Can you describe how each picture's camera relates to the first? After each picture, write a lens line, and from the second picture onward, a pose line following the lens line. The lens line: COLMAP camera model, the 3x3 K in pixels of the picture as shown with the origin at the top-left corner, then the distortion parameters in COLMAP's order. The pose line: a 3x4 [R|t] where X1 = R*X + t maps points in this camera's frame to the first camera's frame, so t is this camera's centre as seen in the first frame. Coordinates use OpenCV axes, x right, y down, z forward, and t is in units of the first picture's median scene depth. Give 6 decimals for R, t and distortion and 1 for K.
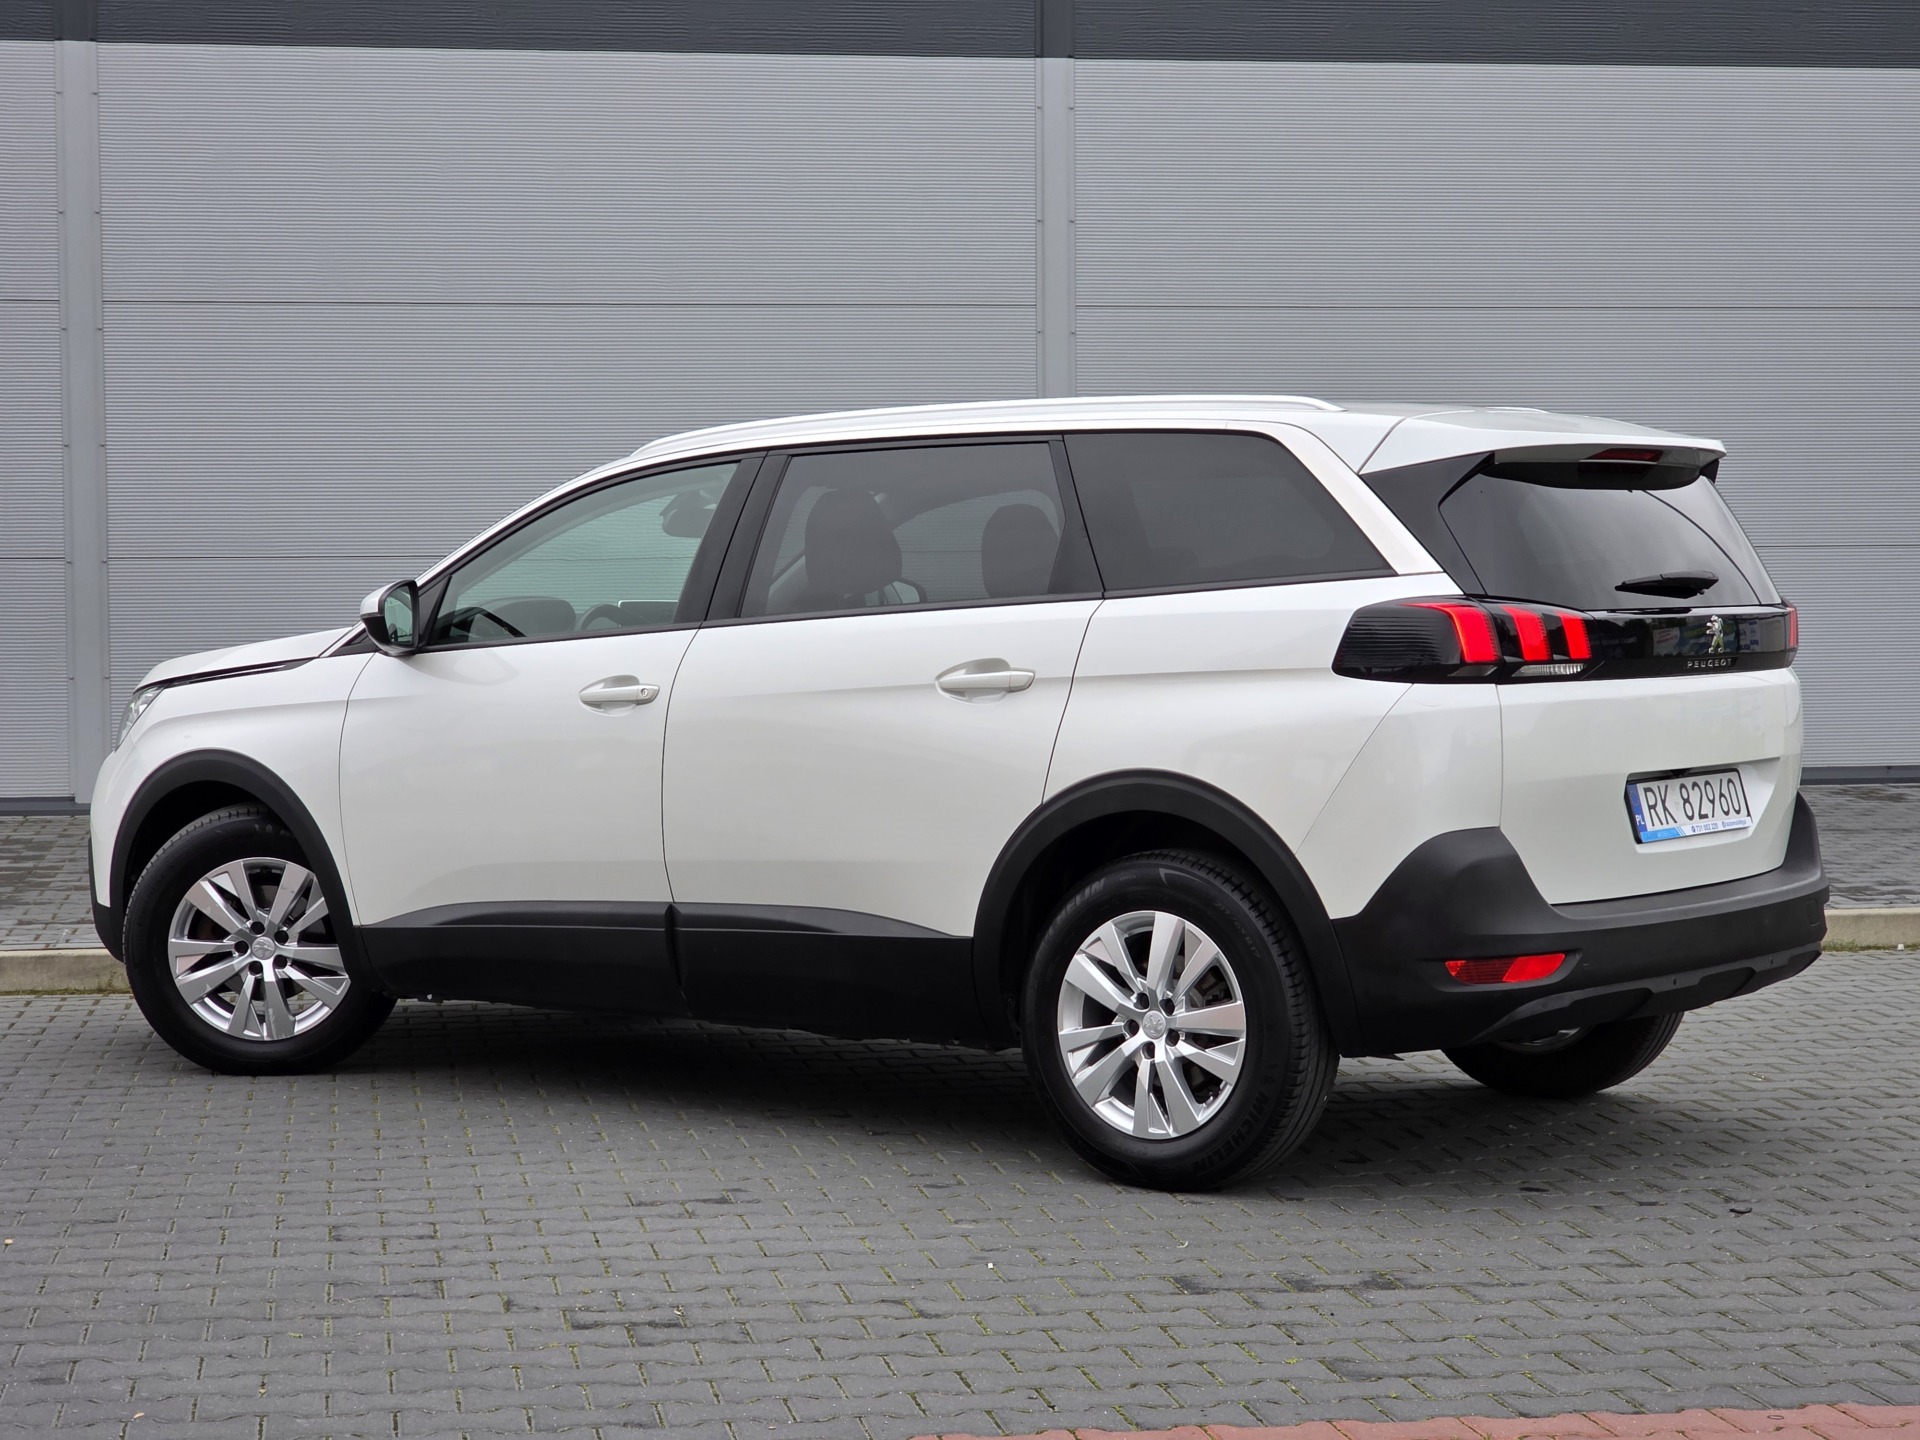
lens RADIAL K [[3588.7, 0, 962.1], [0, 3588.7, 719.4], [0, 0, 1]] dist [-0.083518, 0.000000]
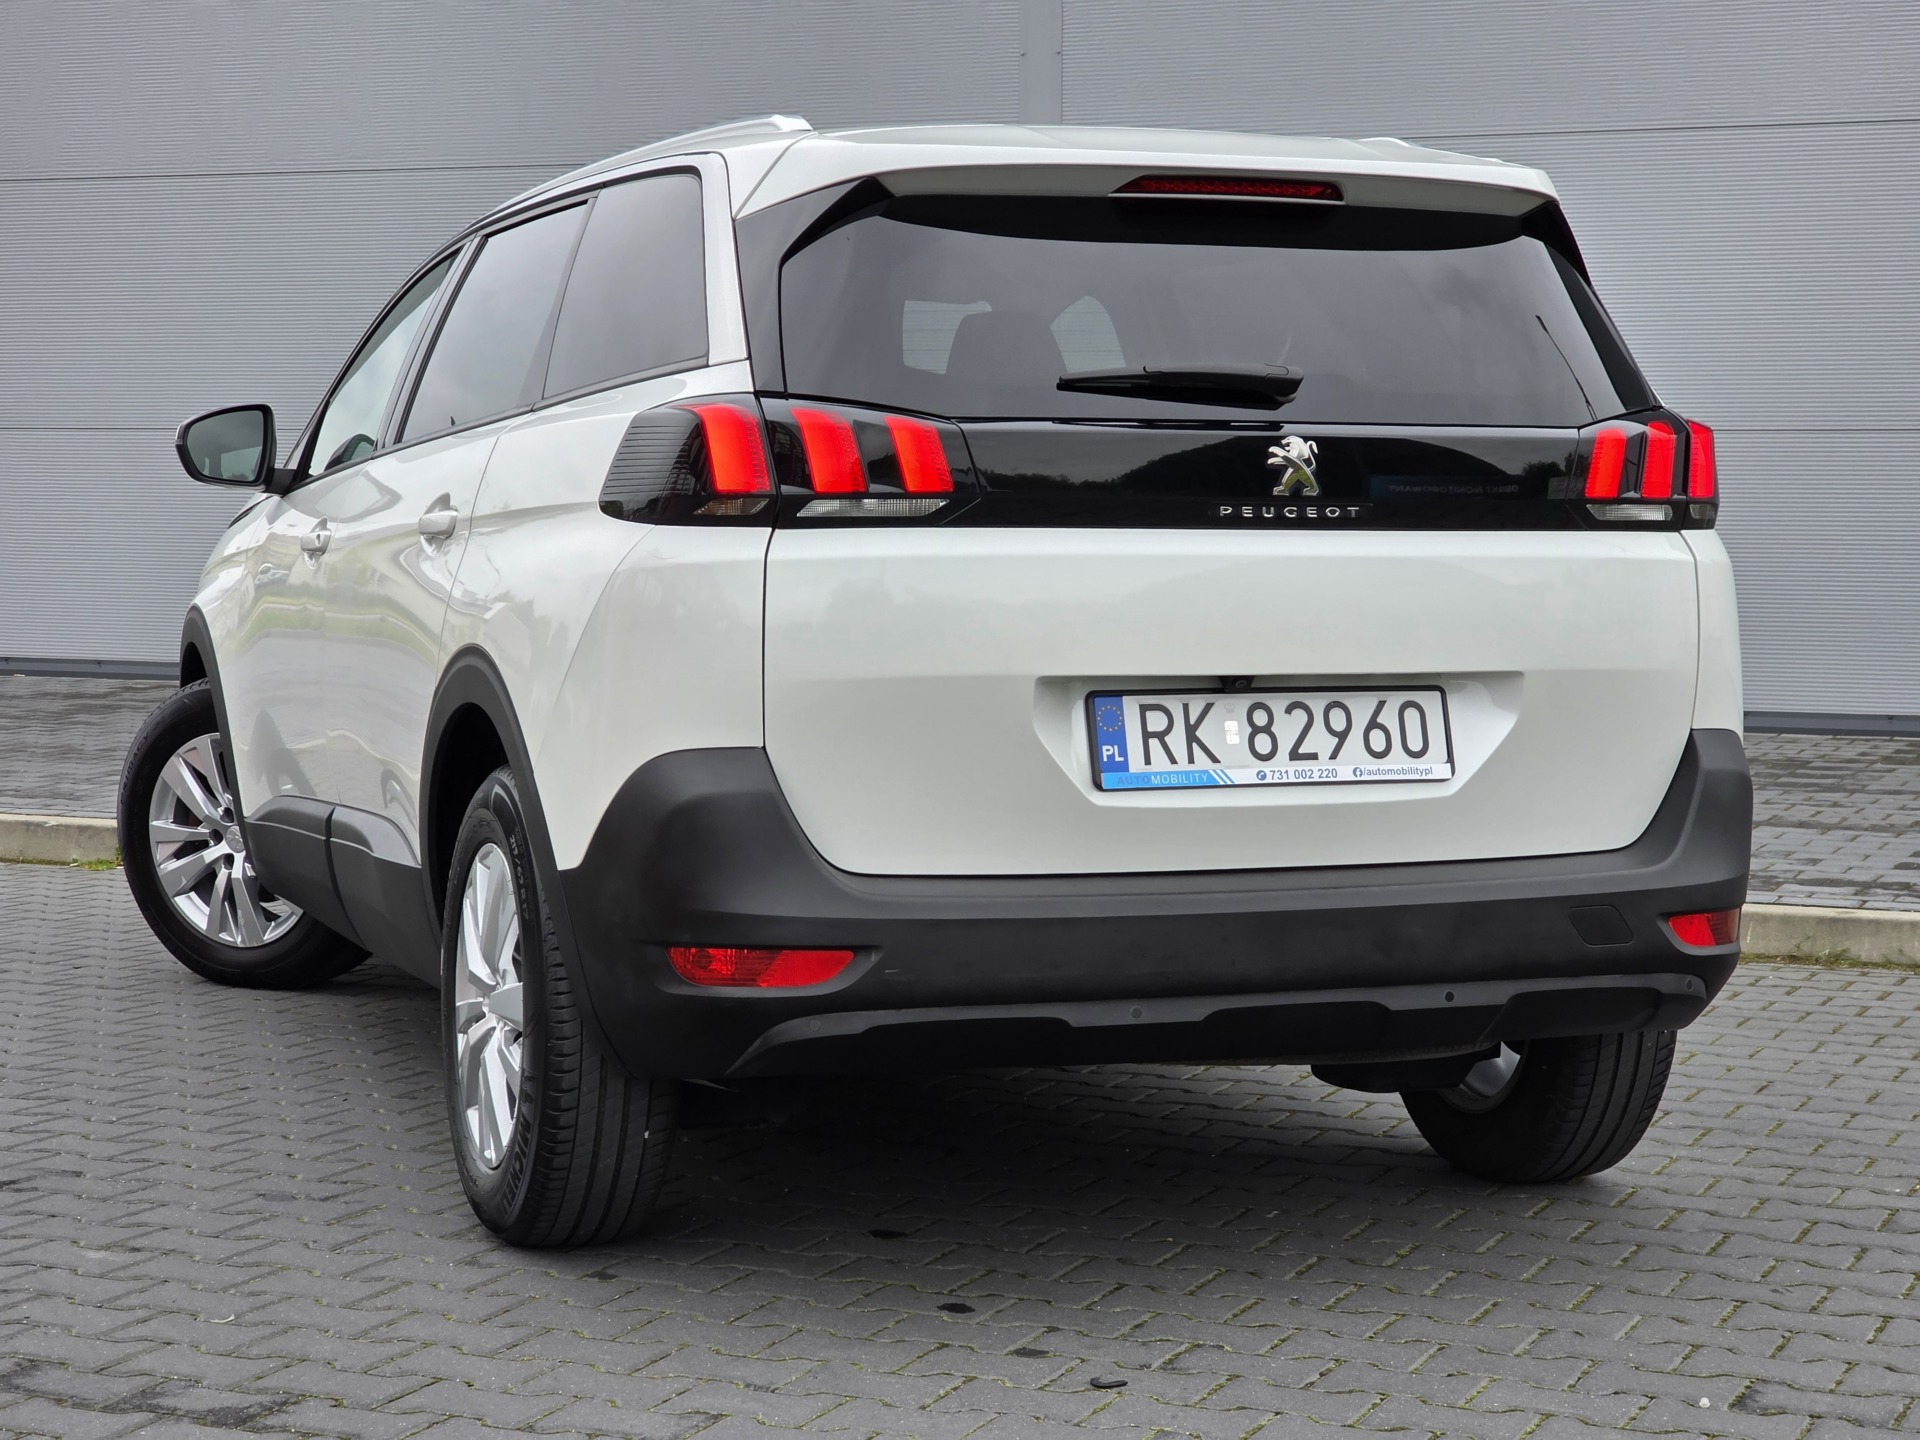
lens RADIAL K [[3588.7, 0, 970.5], [0, 3588.7, 701.5], [0, 0, 1]] dist [-0.083518, 0.000000]
pose [[0.849597, 0.042978, -0.525678, 0.496931], [-0.034698, 0.999070, 0.025602, 0.003423], [0.526289, -0.003511, 0.850298, 0.442026]]
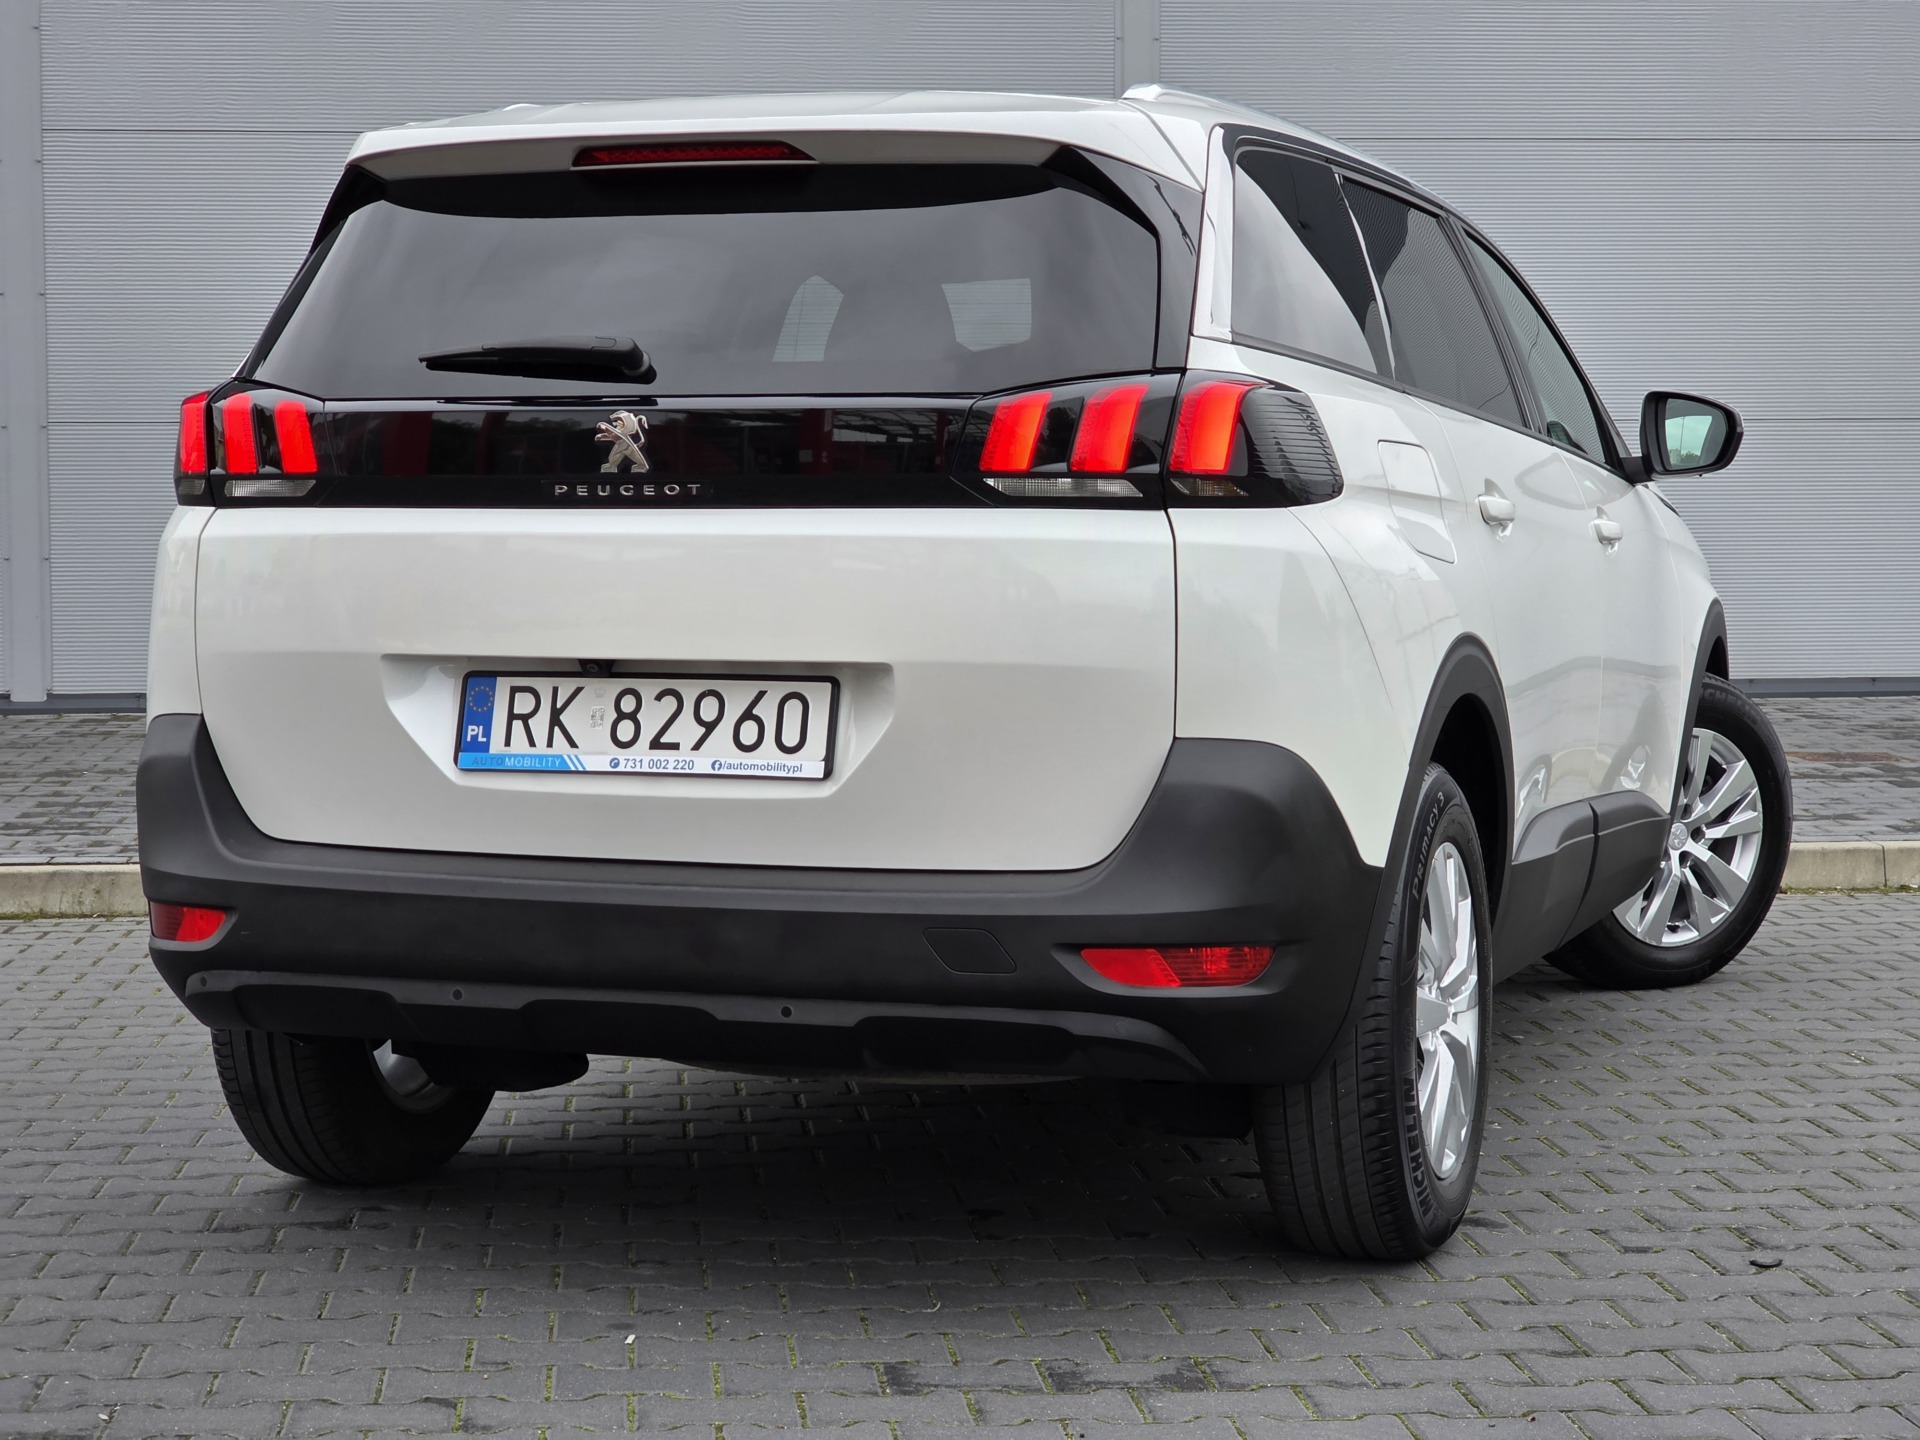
lens RADIAL K [[3588.7, 0, 948.6], [0, 3588.7, 617.2], [0, 0, 1]] dist [-0.083518, 0.000000]
pose [[0.339404, 0.043984, -0.939612, 0.801332], [-0.043692, 0.998565, 0.030961, -0.015406], [0.939625, 0.030546, 0.340839, 0.854391]]
